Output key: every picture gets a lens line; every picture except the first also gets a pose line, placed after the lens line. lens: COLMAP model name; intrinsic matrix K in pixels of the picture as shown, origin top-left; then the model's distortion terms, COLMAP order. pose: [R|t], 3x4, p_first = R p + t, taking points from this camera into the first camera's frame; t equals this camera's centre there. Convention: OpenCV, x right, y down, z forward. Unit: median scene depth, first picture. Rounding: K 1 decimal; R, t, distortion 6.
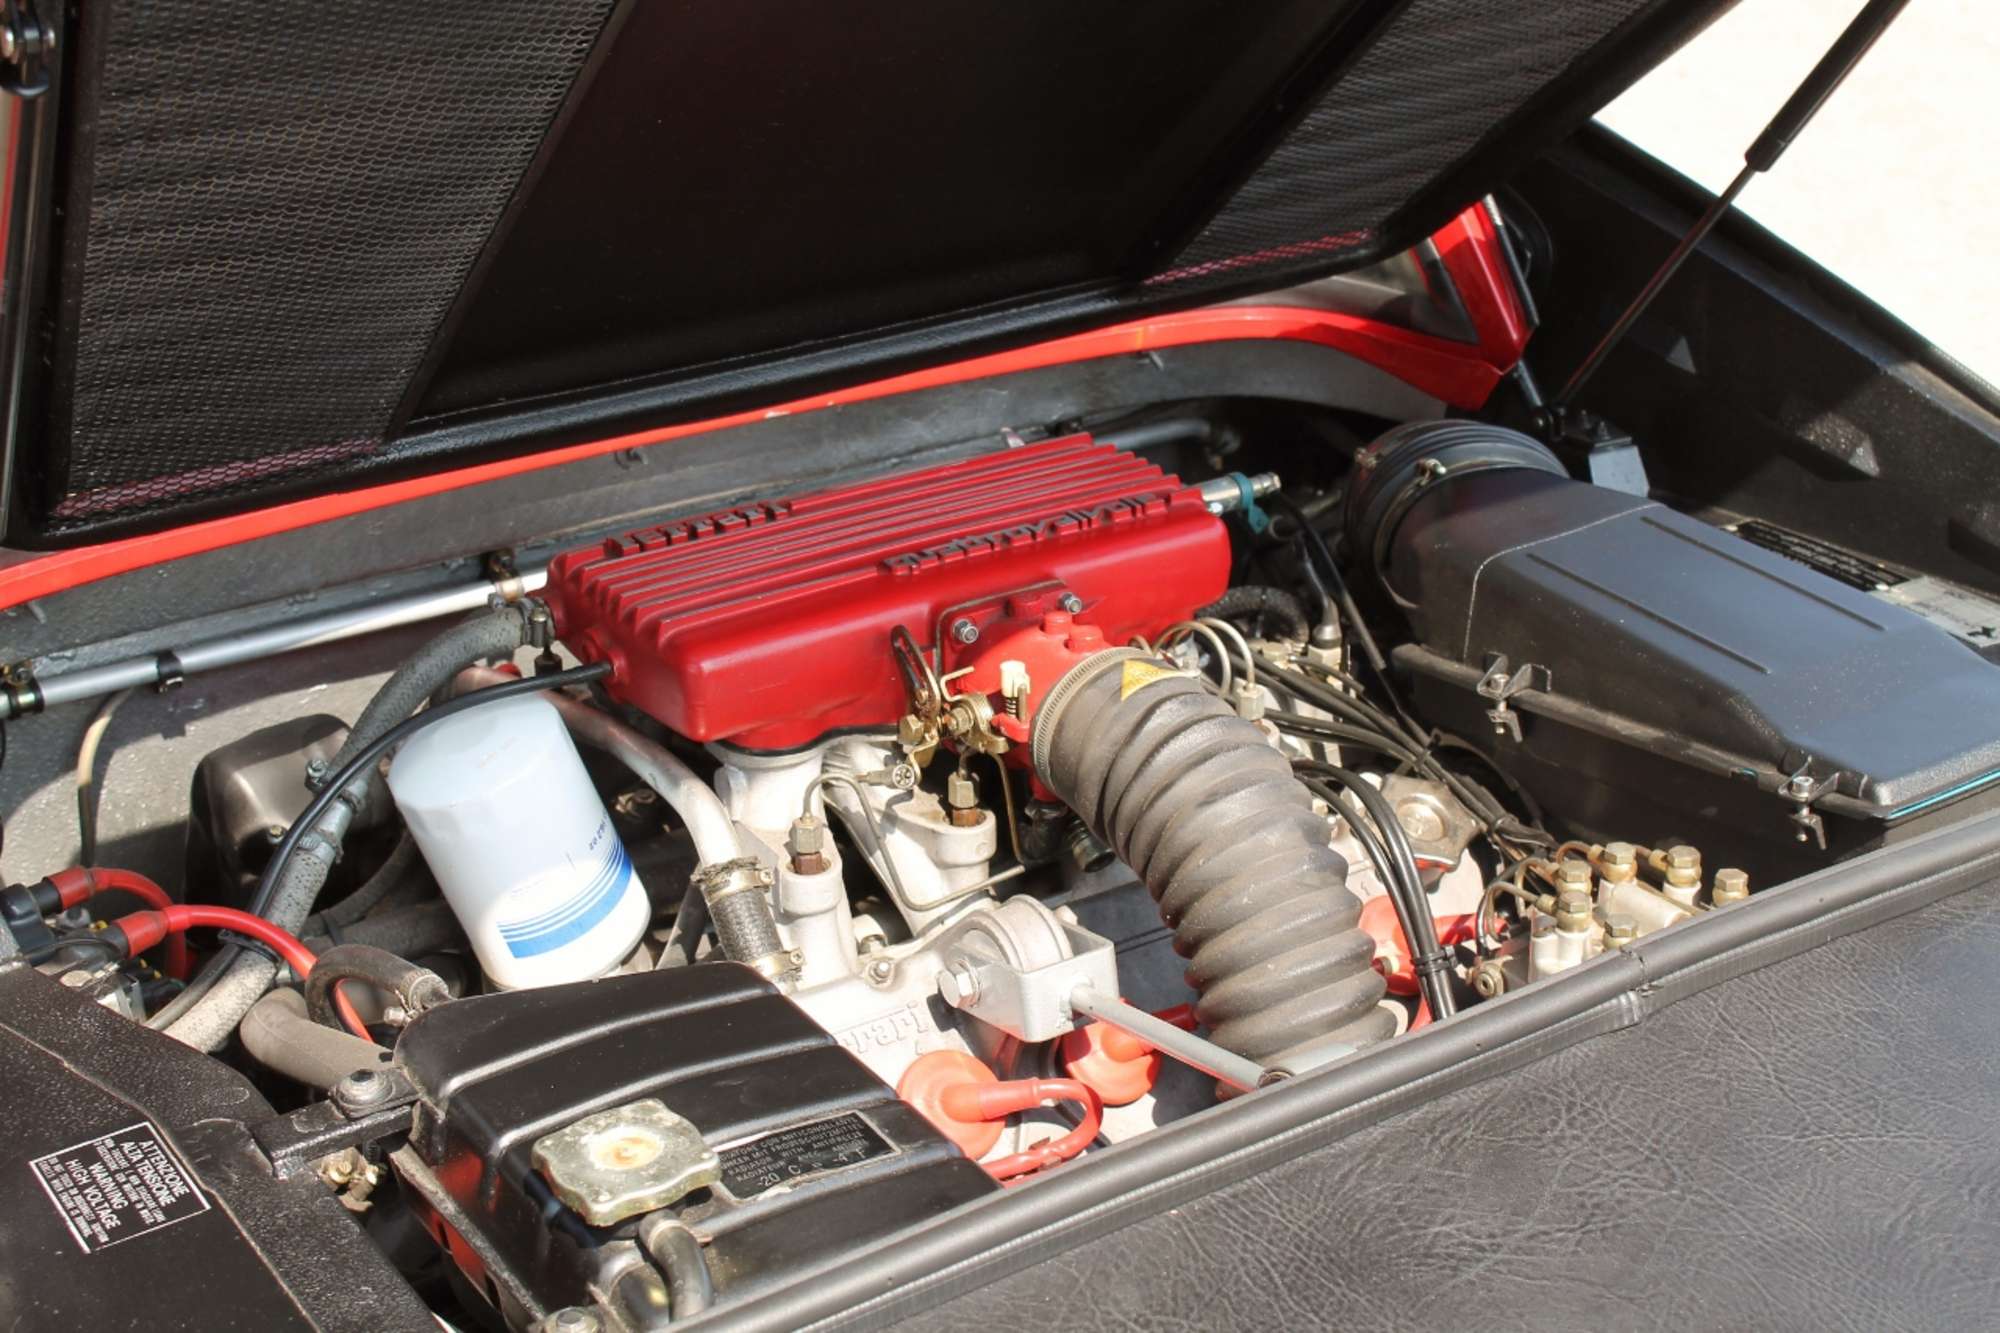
lens RADIAL K [[3105.8, 0, 1000.0], [0, 3105.8, 666.5], [0, 0, 1]] dist [-0.011947, 0.103440]
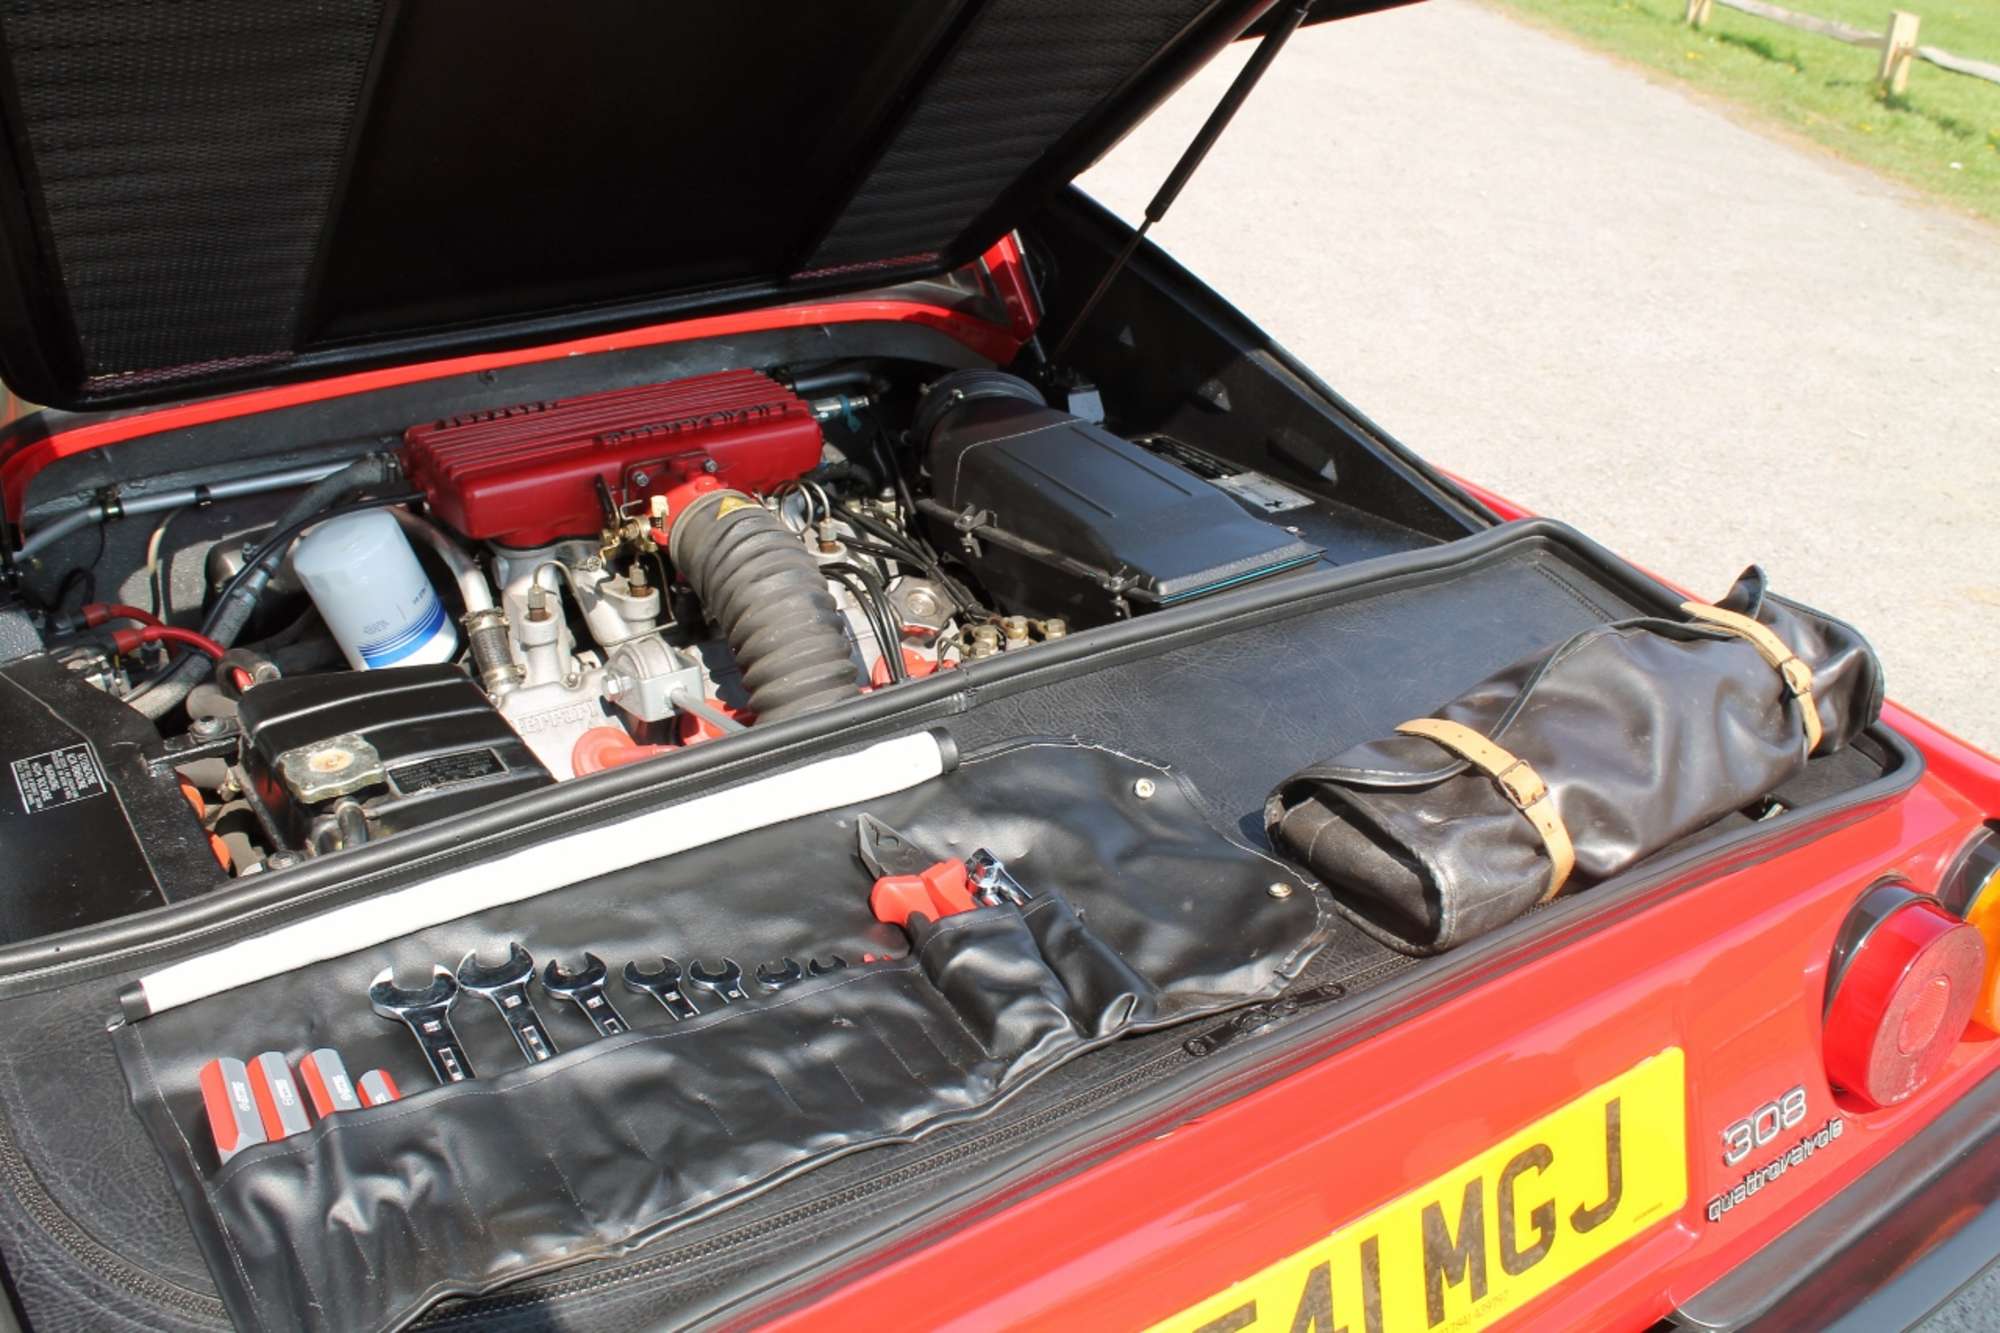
lens RADIAL K [[1884.6, 0, 1000.0], [0, 1884.6, 666.5], [0, 0, 1]] dist [-0.123814, 0.134179]
pose [[0.999187, 0.031028, 0.025750, 0.156634], [-0.032366, 0.998055, 0.053279, 0.028903], [-0.024047, -0.054069, 0.998248, -0.006482]]
